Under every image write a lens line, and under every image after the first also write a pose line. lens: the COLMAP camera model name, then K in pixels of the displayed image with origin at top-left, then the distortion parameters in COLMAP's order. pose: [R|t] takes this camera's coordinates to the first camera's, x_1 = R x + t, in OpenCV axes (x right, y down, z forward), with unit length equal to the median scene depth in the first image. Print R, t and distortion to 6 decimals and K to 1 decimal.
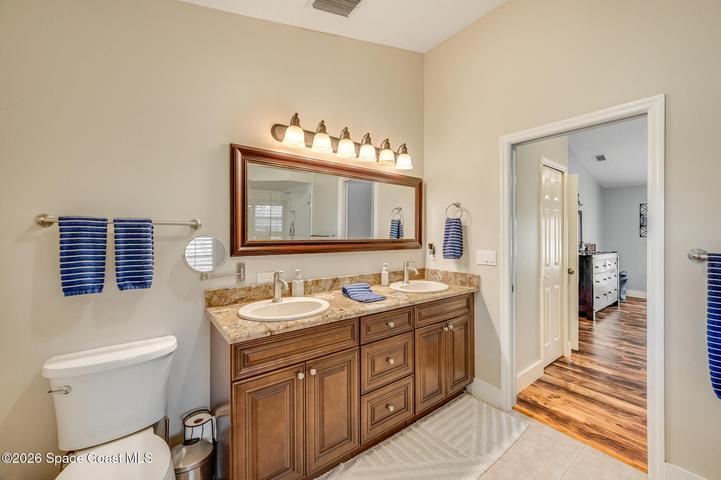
lens RADIAL K [[285.4, 0, 360.9], [0, 285.4, 231.8], [0, 0, 1]] dist [0.000782, -0.000049]
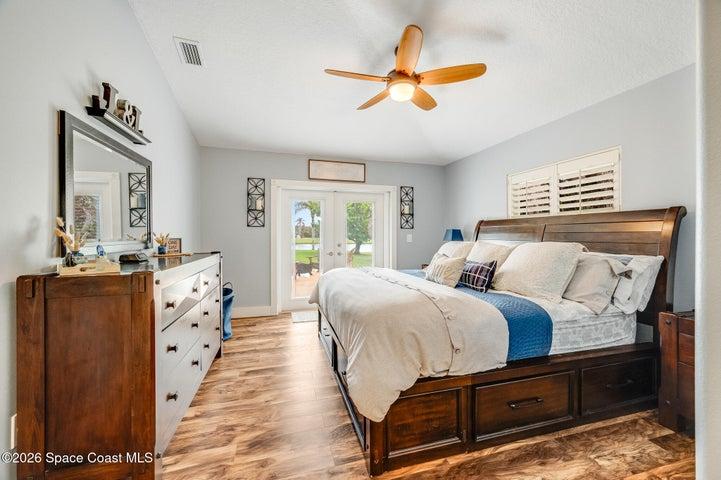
lens RADIAL K [[285.4, 0, 360.9], [0, 285.4, 231.8], [0, 0, 1]] dist [0.000782, -0.000049]
pose [[0.368699, -0.001069, 0.929548, 0.481771], [-0.005712, 0.999978, 0.003415, 0.028397], [-0.929531, -0.006569, 0.368685, 0.539082]]
